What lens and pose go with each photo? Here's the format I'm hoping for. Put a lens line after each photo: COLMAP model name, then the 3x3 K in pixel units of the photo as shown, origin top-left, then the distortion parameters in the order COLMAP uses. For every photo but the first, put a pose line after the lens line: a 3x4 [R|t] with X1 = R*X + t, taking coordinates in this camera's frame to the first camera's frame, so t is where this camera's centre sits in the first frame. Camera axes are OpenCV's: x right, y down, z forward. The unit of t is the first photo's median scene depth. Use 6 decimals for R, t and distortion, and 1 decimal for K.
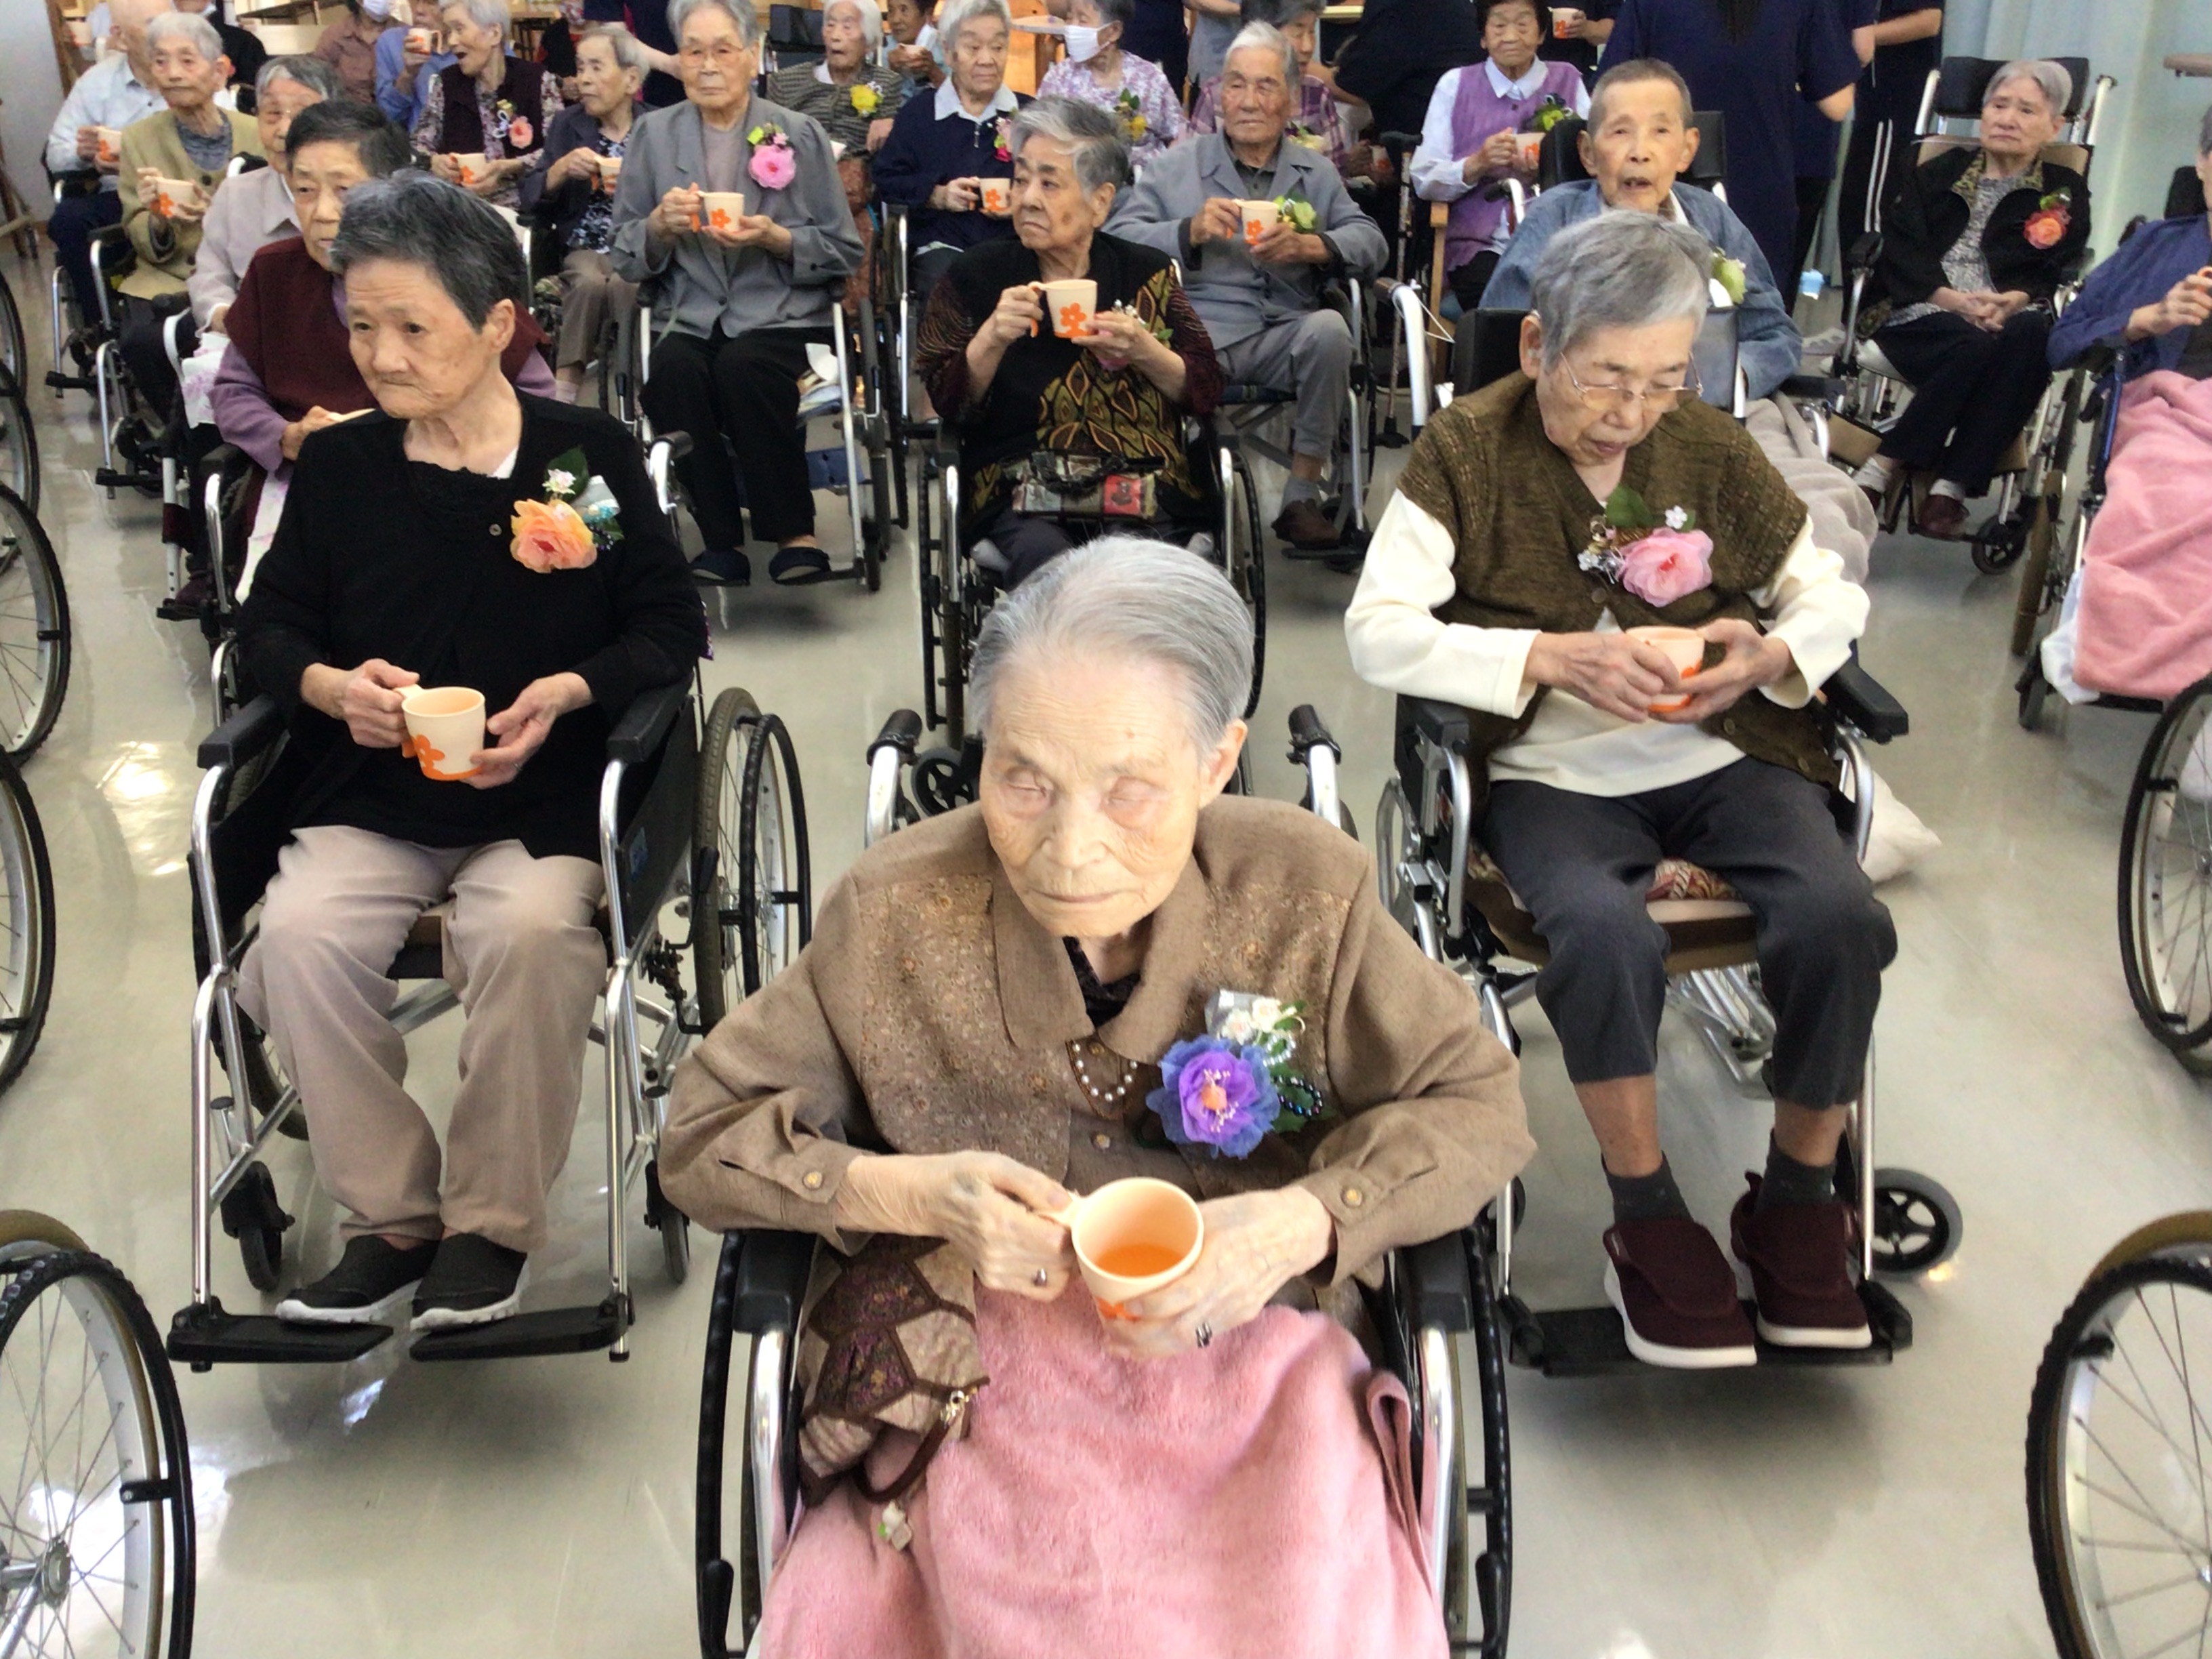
lens RADIAL K [[2006.1, 0, 1138.3], [0, 2006.1, 807.7], [0, 0, 1]] dist [0.025140, 0.000000]
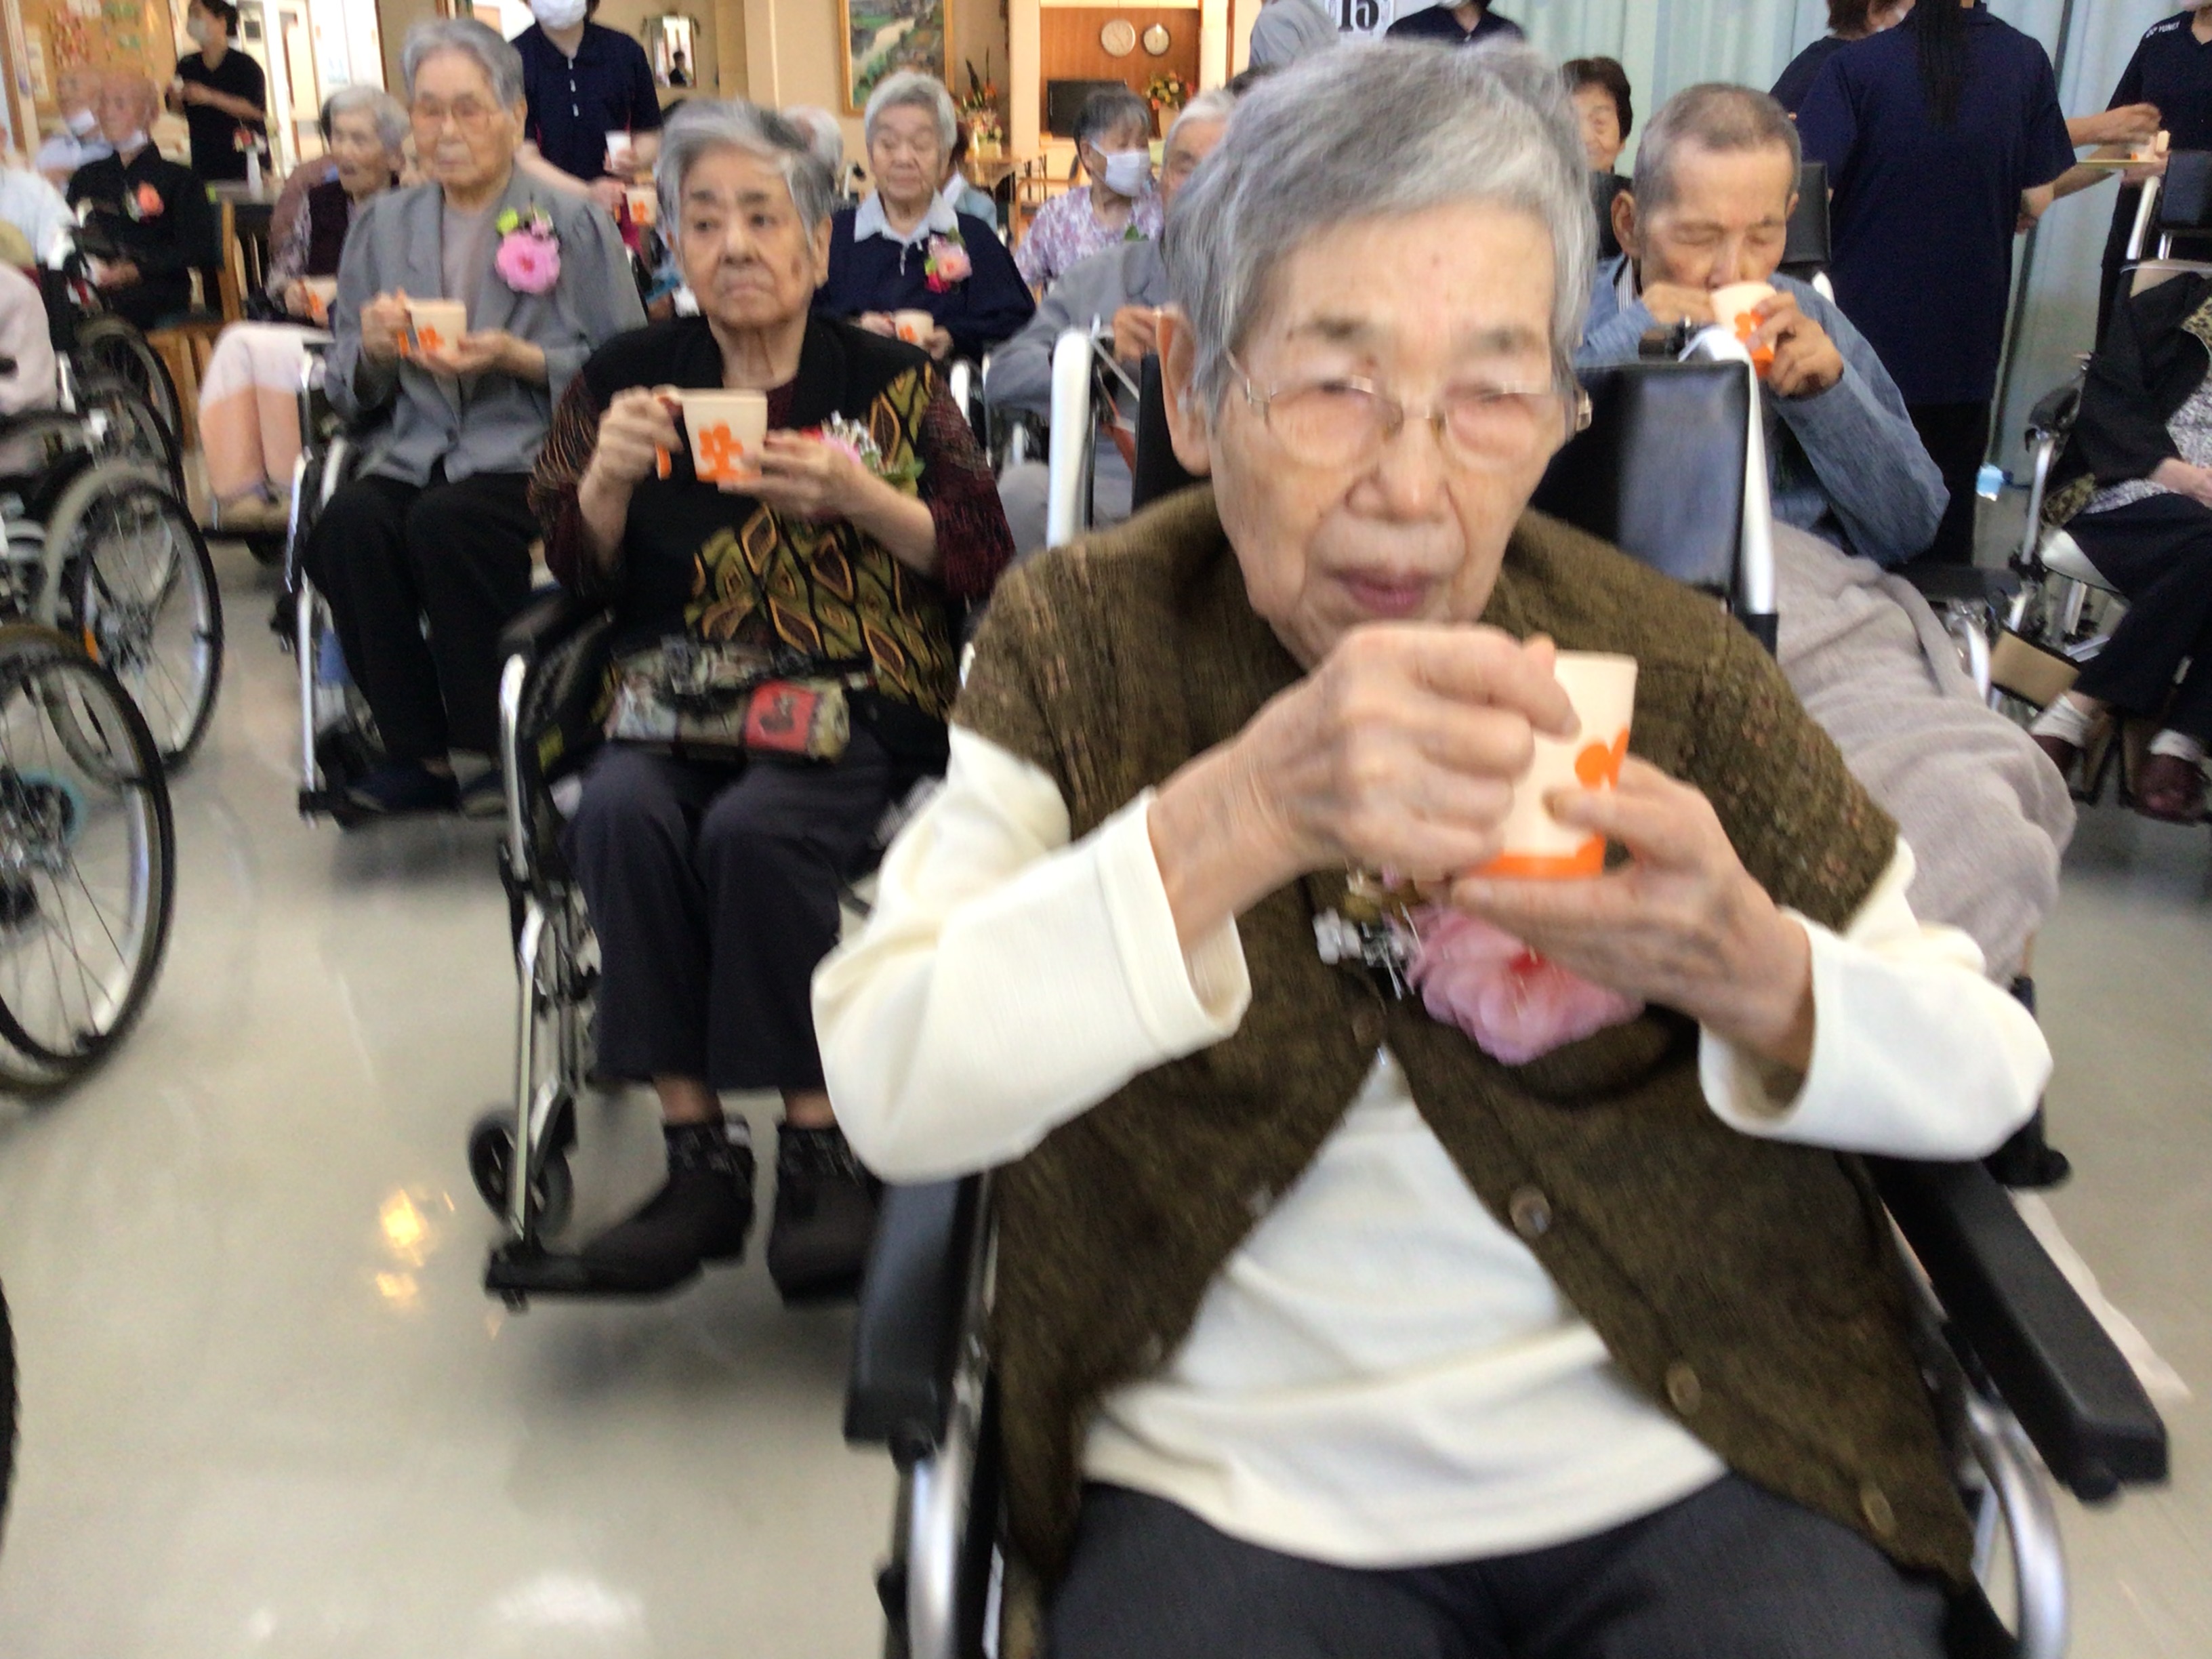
lens RADIAL K [[2006.1, 0, 1158.4], [0, 2006.1, 841.1], [0, 0, 1]] dist [0.025140, 0.000000]
pose [[0.996617, 0.028959, -0.076917, 0.146474], [-0.035861, 0.995304, -0.089916, -0.070432], [0.073952, 0.092370, 0.992975, 0.397183]]
